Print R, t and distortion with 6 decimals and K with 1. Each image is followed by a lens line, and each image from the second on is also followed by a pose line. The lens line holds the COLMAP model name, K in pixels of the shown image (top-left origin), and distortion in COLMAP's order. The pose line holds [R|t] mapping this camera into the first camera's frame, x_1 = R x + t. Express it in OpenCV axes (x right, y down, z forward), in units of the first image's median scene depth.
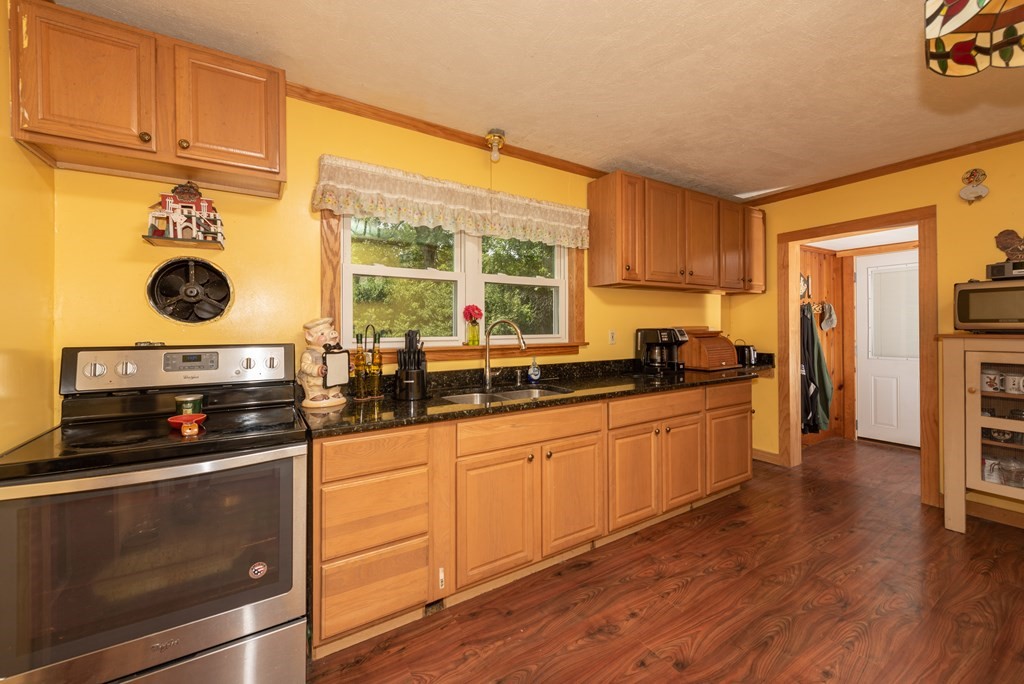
lens RADIAL K [[409.4, 0, 509.1], [0, 409.4, 310.6], [0, 0, 1]] dist [0.000184, -0.000093]
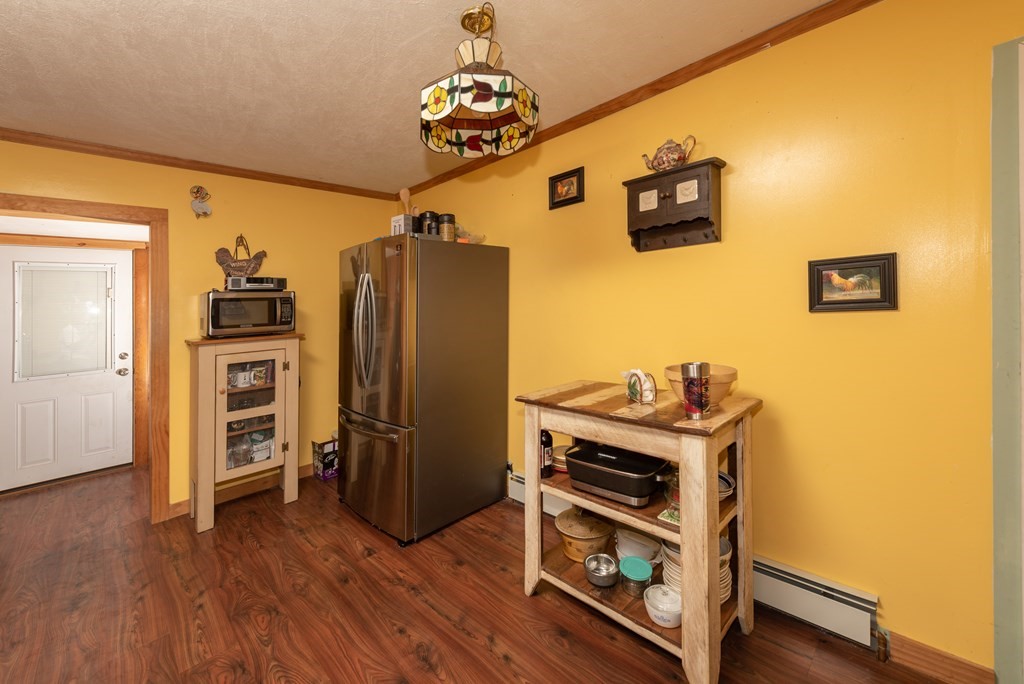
lens RADIAL K [[409.4, 0, 509.1], [0, 409.4, 310.6], [0, 0, 1]] dist [0.000184, -0.000093]
pose [[-0.216629, 0.005961, 0.976236, -0.098071], [0.005199, 0.999974, -0.004953, -0.009721], [-0.976240, 0.004002, -0.216654, 0.484173]]
